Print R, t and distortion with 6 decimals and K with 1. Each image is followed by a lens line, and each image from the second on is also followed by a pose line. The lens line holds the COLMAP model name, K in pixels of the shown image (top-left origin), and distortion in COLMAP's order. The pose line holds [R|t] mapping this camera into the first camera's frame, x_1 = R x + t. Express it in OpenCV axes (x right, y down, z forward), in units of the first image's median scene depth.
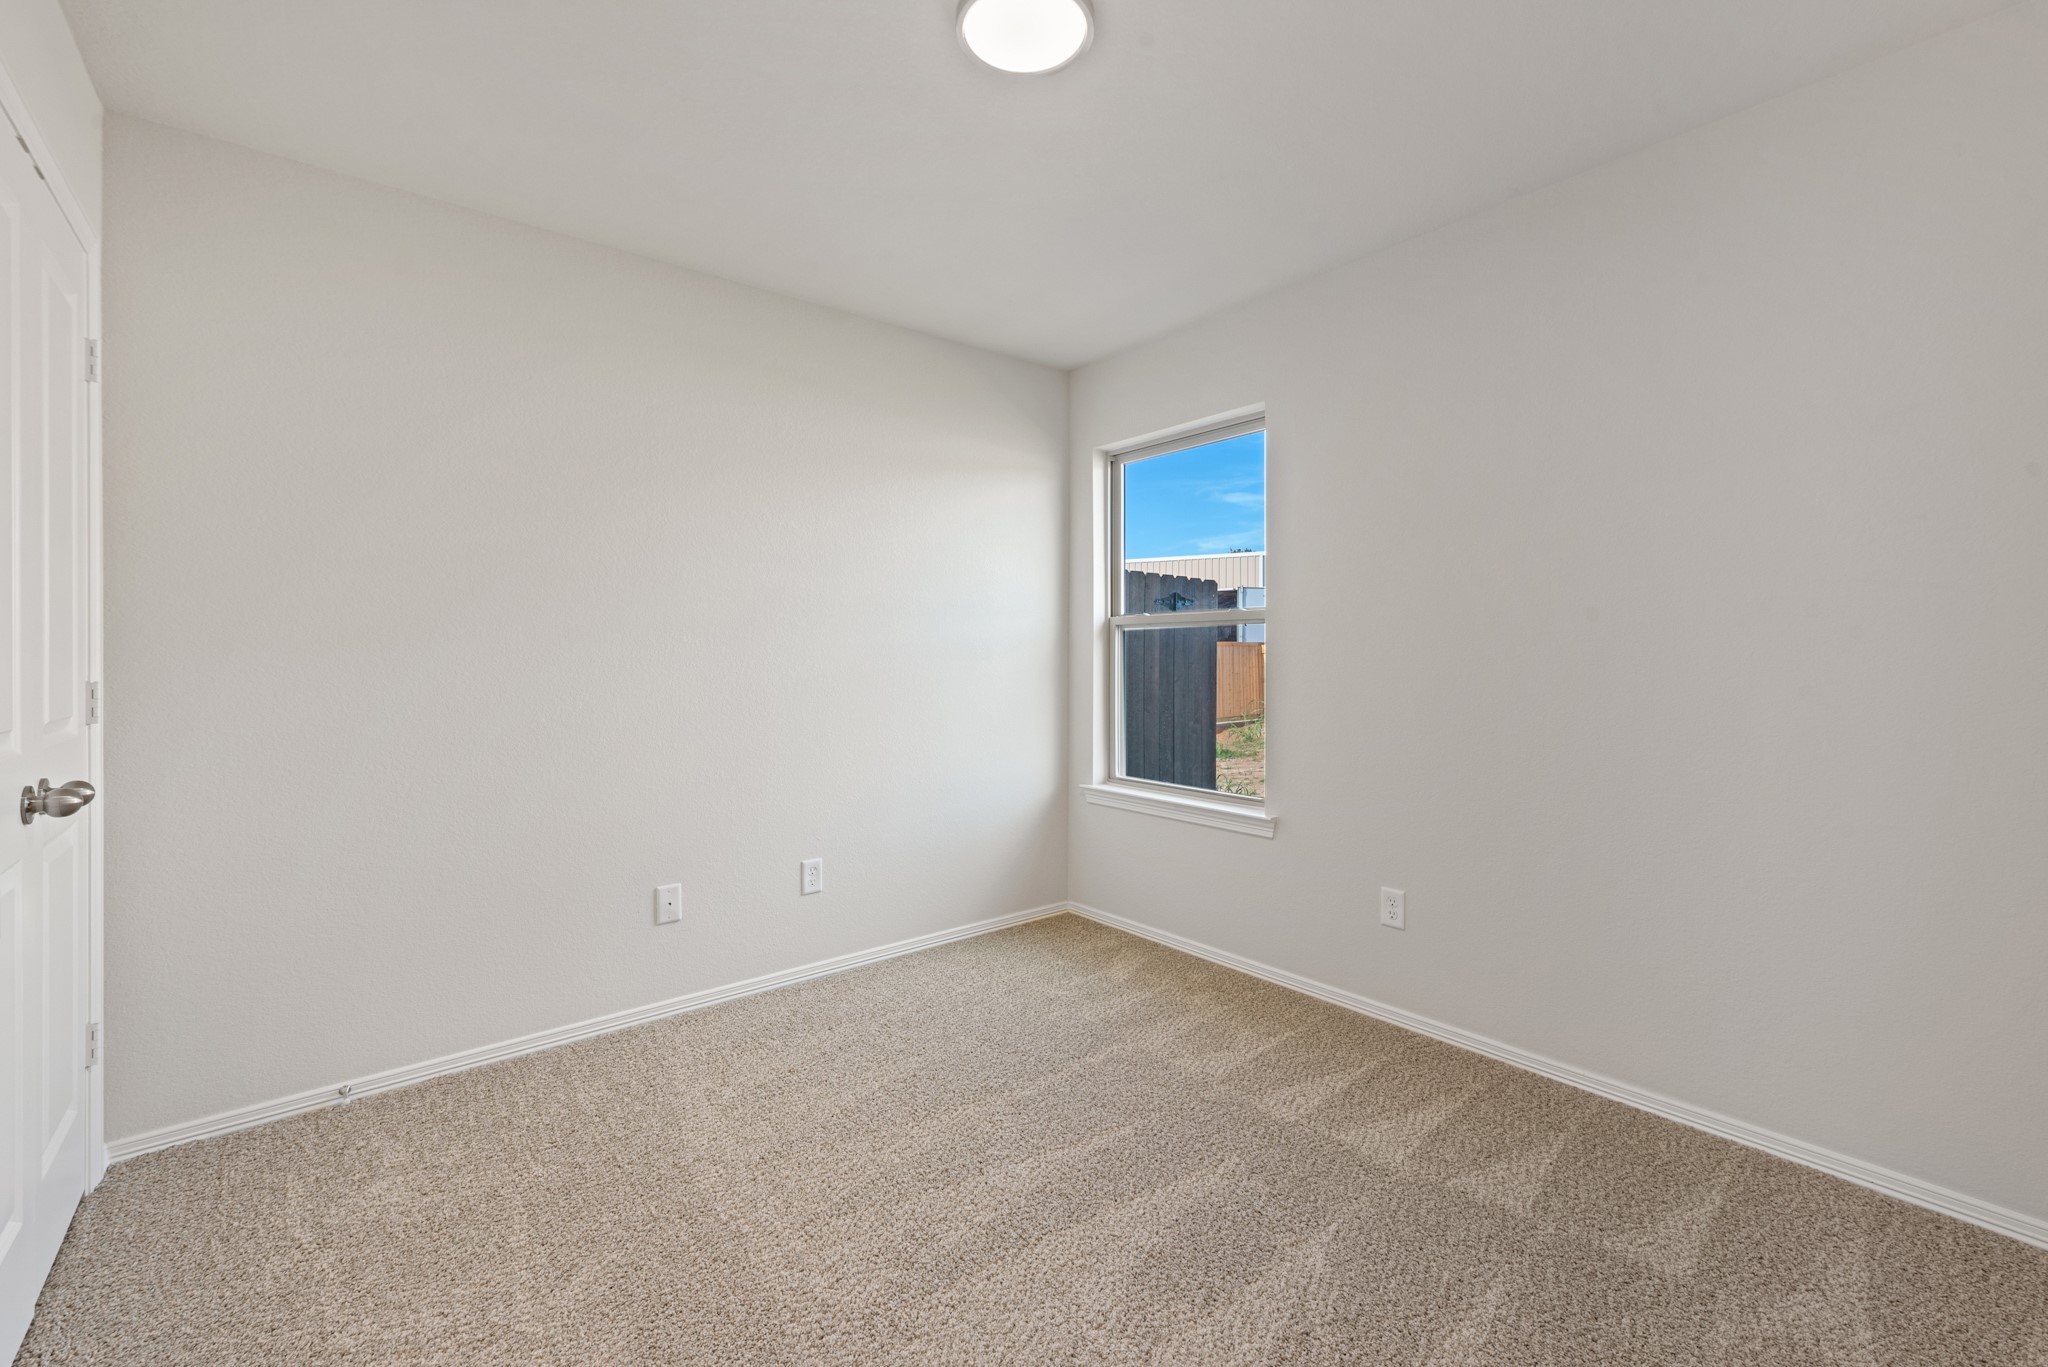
lens RADIAL K [[889.0, 0, 1017.9], [0, 889.0, 661.4], [0, 0, 1]] dist [-0.003701, -0.000373]
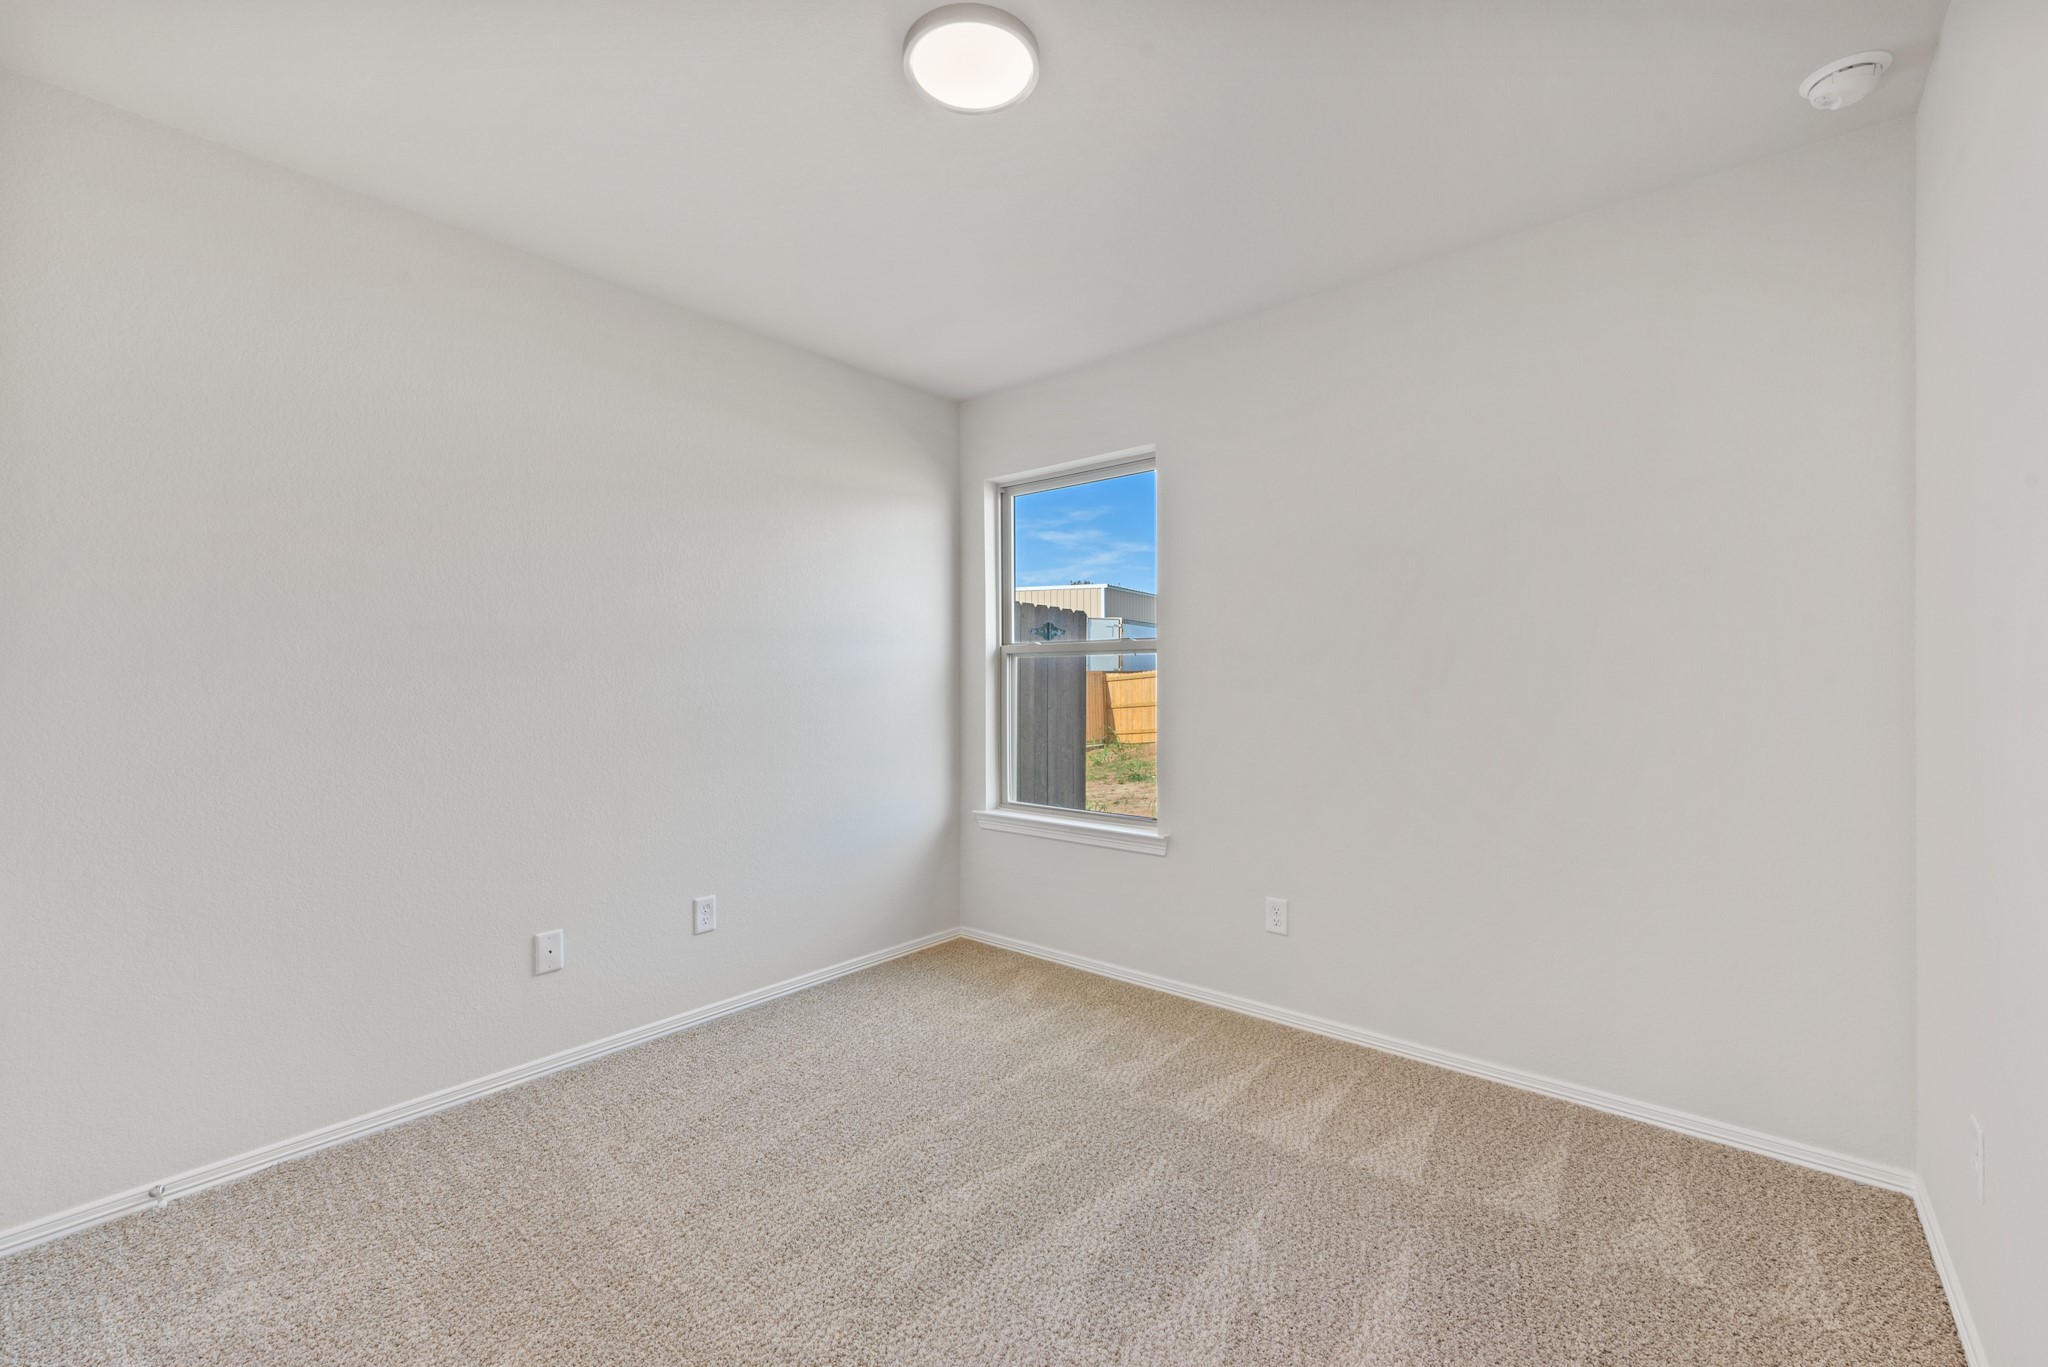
lens RADIAL K [[882.8, 0, 1024.0], [0, 882.8, 683.5], [0, 0, 1]] dist [-0.001631, -0.001112]
pose [[0.980956, -0.000526, 0.194228, -0.119776], [0.001831, 0.999977, -0.006539, 0.000609], [-0.194220, 0.006770, 0.980935, 0.001296]]
